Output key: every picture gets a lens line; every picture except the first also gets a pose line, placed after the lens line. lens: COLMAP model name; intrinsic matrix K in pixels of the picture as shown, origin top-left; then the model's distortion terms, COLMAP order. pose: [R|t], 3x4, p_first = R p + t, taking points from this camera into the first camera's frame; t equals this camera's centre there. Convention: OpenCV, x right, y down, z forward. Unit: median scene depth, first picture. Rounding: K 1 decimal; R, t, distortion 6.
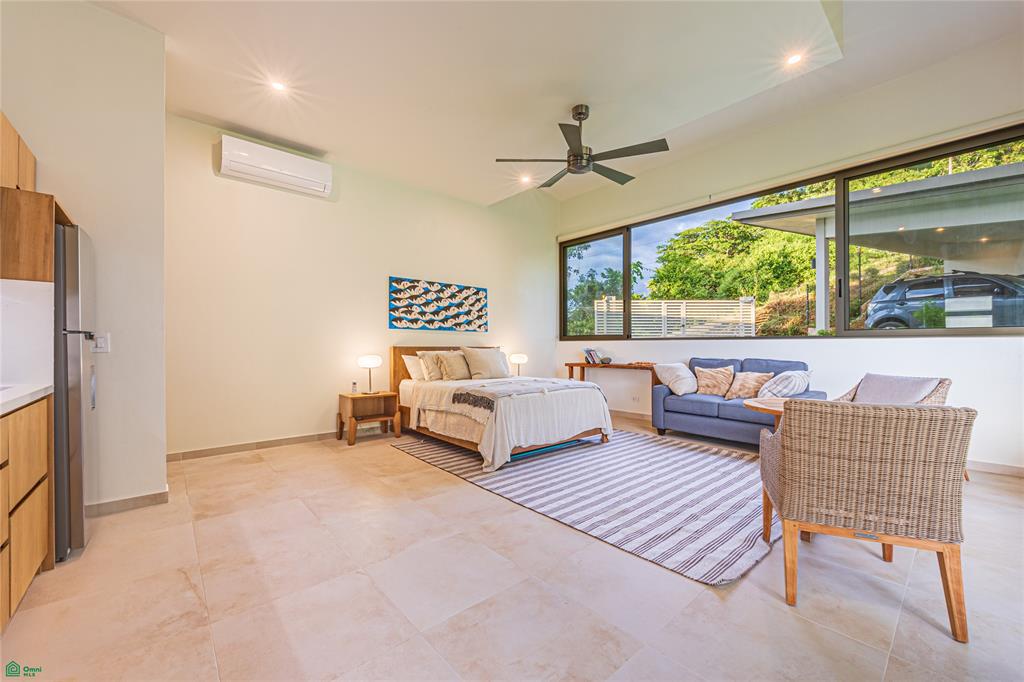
lens RADIAL K [[404.8, 0, 511.8], [0, 404.8, 352.7], [0, 0, 1]] dist [-0.000972, -0.000048]
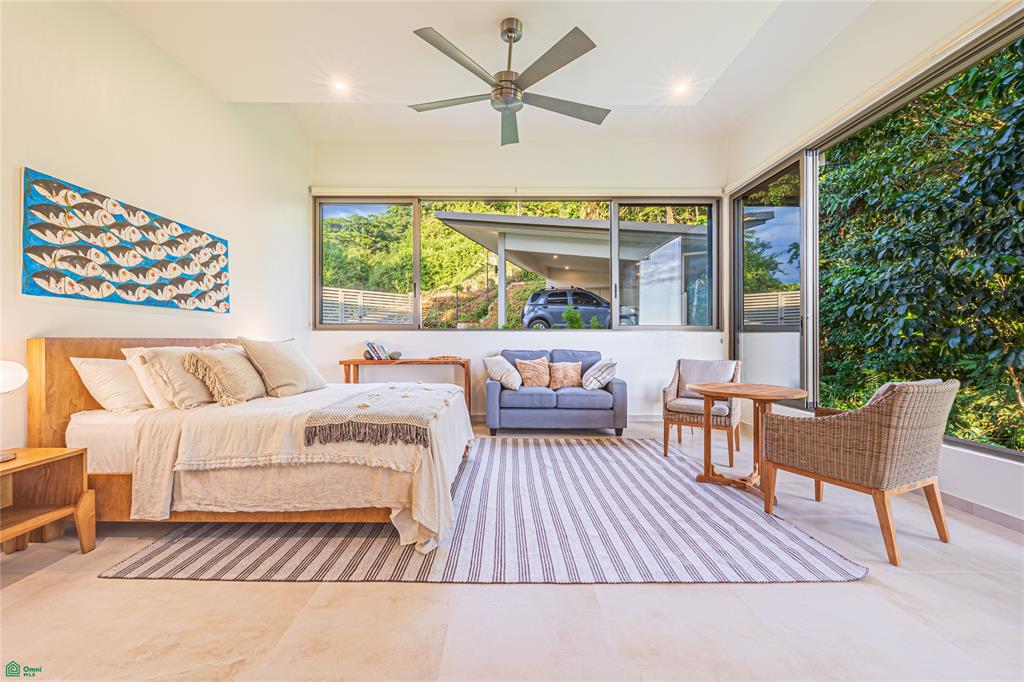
lens RADIAL K [[409.6, 0, 512.0], [0, 409.6, 341.0], [0, 0, 1]] dist [-0.000807, -0.000126]
pose [[0.653187, -0.004565, 0.757183, -0.274488], [0.011450, 0.999927, -0.003848, -0.004390], [-0.757110, 0.011183, 0.653192, 0.330640]]
